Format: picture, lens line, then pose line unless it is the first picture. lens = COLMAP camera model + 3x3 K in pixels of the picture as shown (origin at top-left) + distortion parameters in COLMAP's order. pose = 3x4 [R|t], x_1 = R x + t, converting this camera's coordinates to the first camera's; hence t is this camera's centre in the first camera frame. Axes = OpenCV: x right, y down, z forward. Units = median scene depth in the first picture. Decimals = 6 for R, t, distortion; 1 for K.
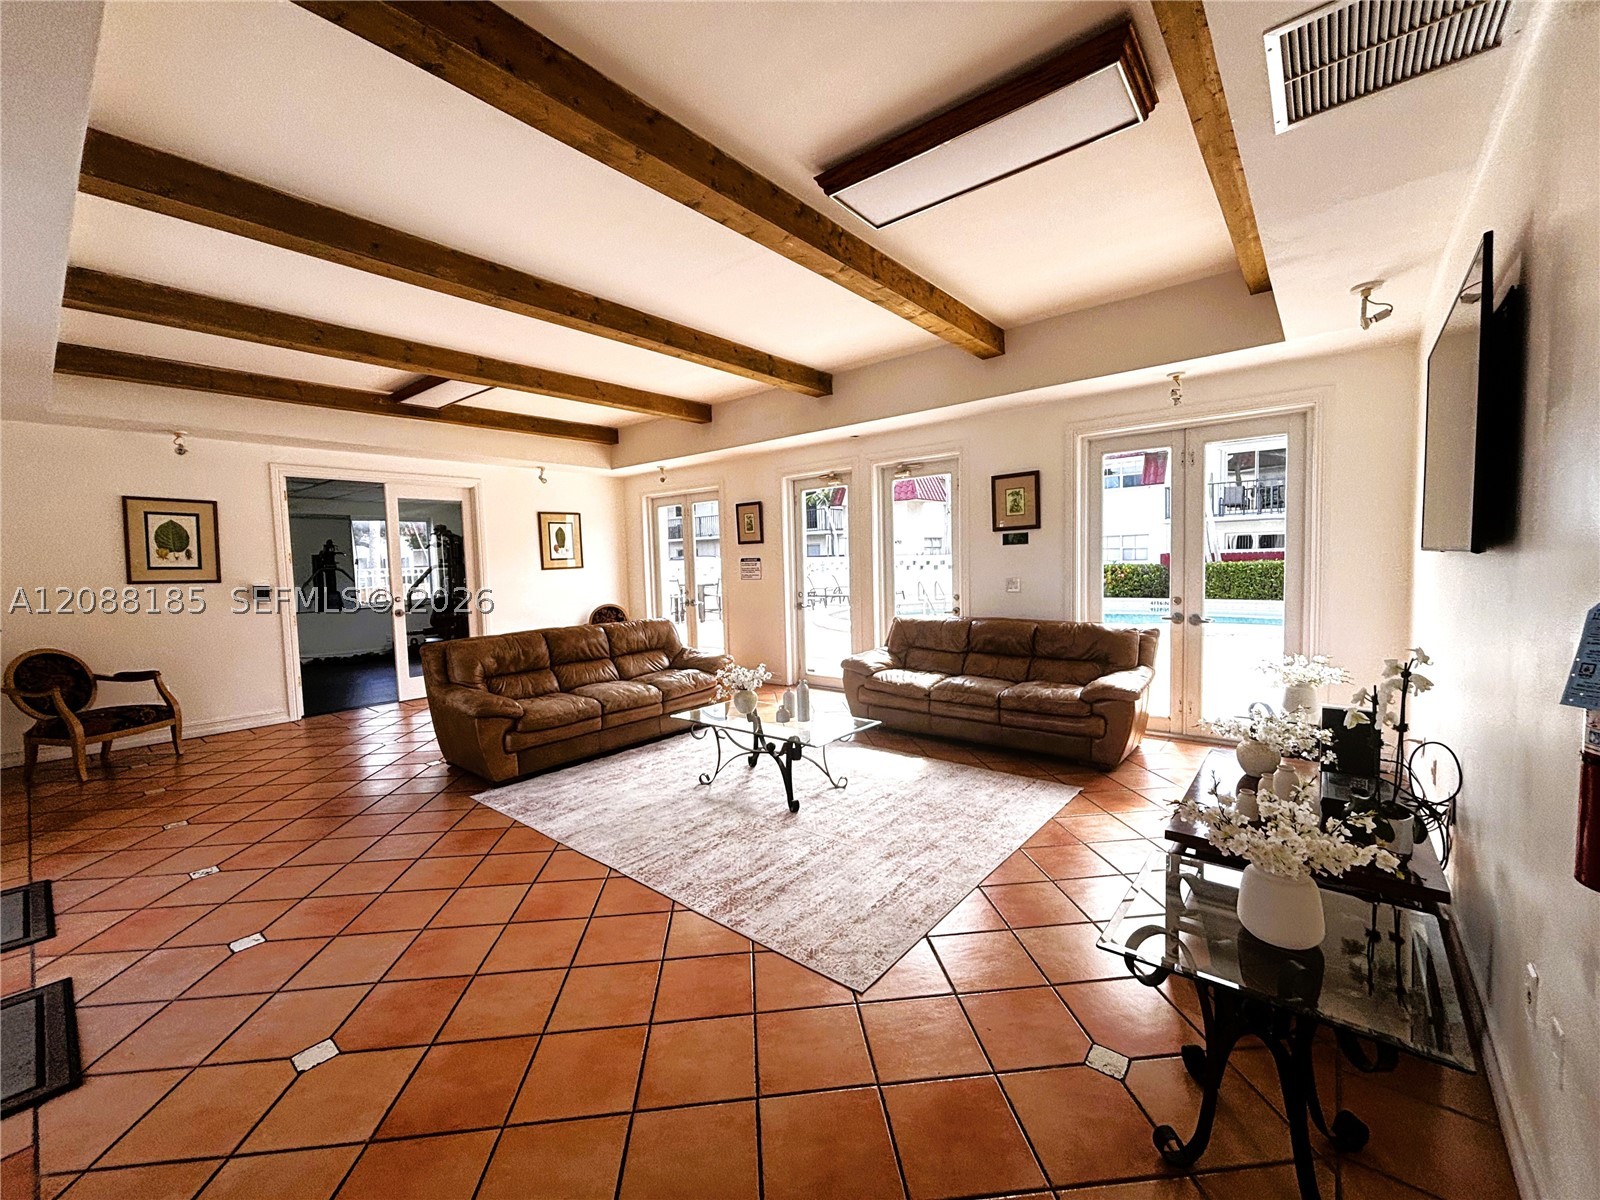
lens RADIAL K [[643.2, 0, 801.4], [0, 643.2, 589.6], [0, 0, 1]] dist [0.008788, -0.001183]
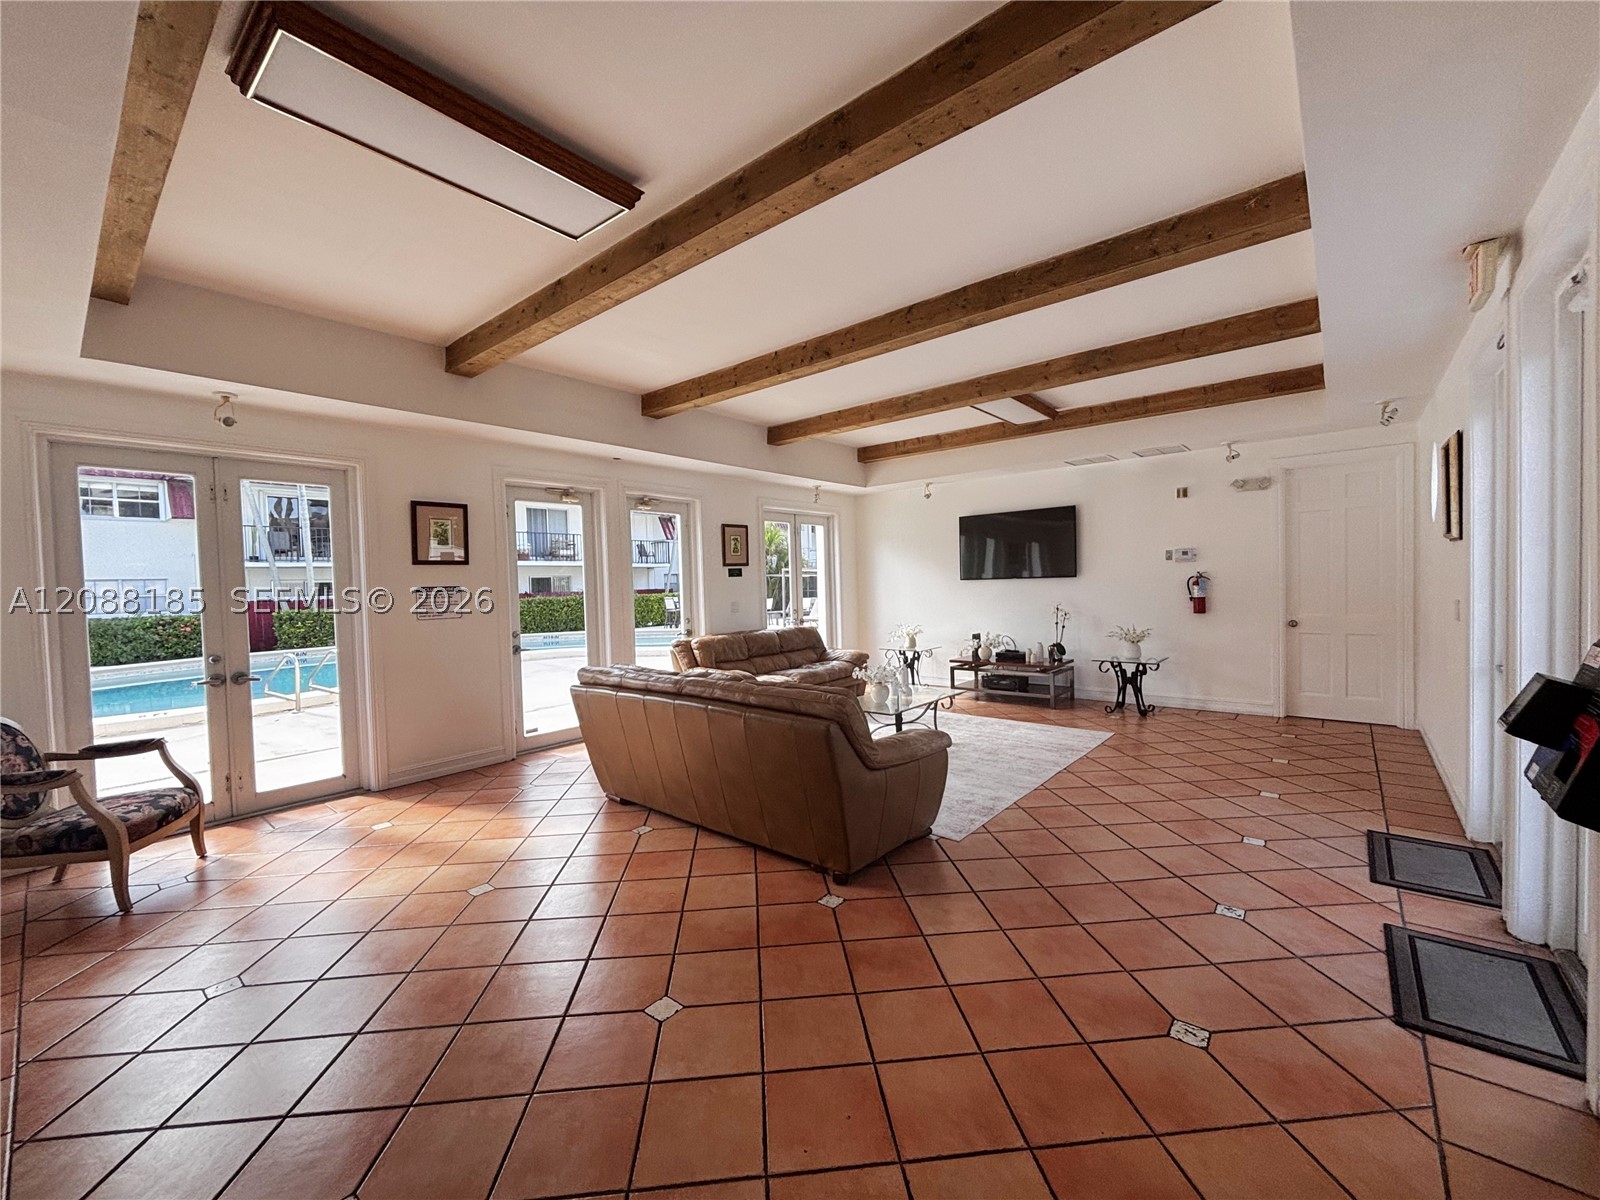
lens RADIAL K [[643.2, 0, 800.1], [0, 643.2, 606.8], [0, 0, 1]] dist [0.008788, -0.001183]
pose [[0.006244, -0.011634, 0.999913, -0.609354], [0.074112, 0.997188, 0.011139, -0.007533], [-0.997230, 0.074036, 0.007088, 0.525198]]
